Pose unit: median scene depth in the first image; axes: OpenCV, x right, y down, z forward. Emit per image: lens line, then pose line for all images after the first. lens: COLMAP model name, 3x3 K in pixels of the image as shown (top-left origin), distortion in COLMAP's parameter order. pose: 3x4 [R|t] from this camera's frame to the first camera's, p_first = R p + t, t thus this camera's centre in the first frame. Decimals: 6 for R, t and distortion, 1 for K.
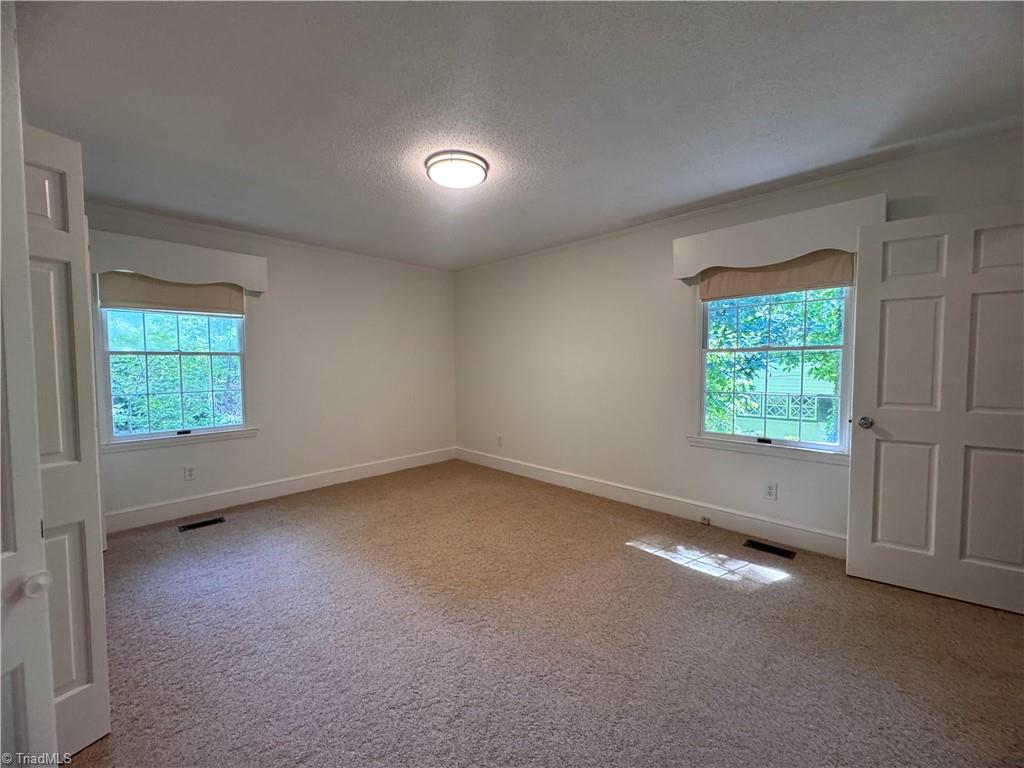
lens RADIAL K [[407.6, 0, 513.3], [0, 407.6, 382.6], [0, 0, 1]] dist [-0.006096, 0.001108]
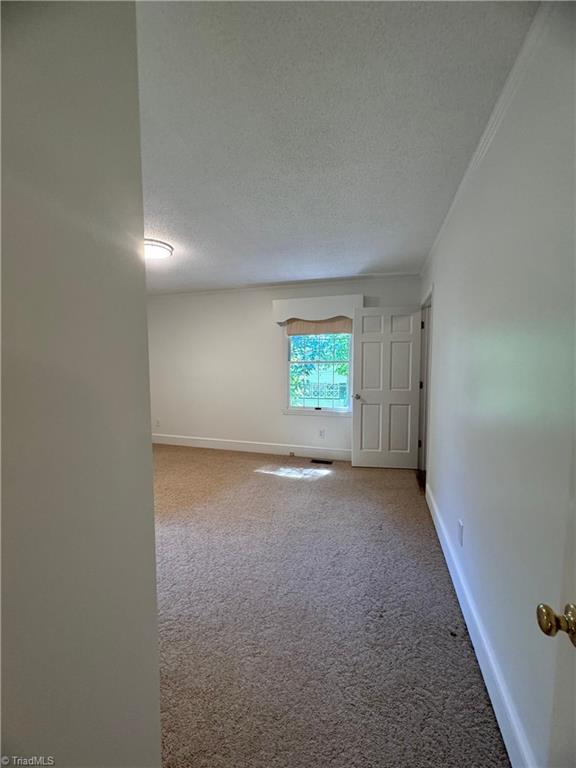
lens RADIAL K [[305.7, 0, 291.8], [0, 305.7, 381.6], [0, 0, 1]] dist [-0.006096, 0.001108]
pose [[0.882696, -0.025188, 0.469268, -0.193179], [0.019799, 0.999669, 0.016416, -0.015422], [-0.469527, -0.005199, 0.882903, -0.256163]]
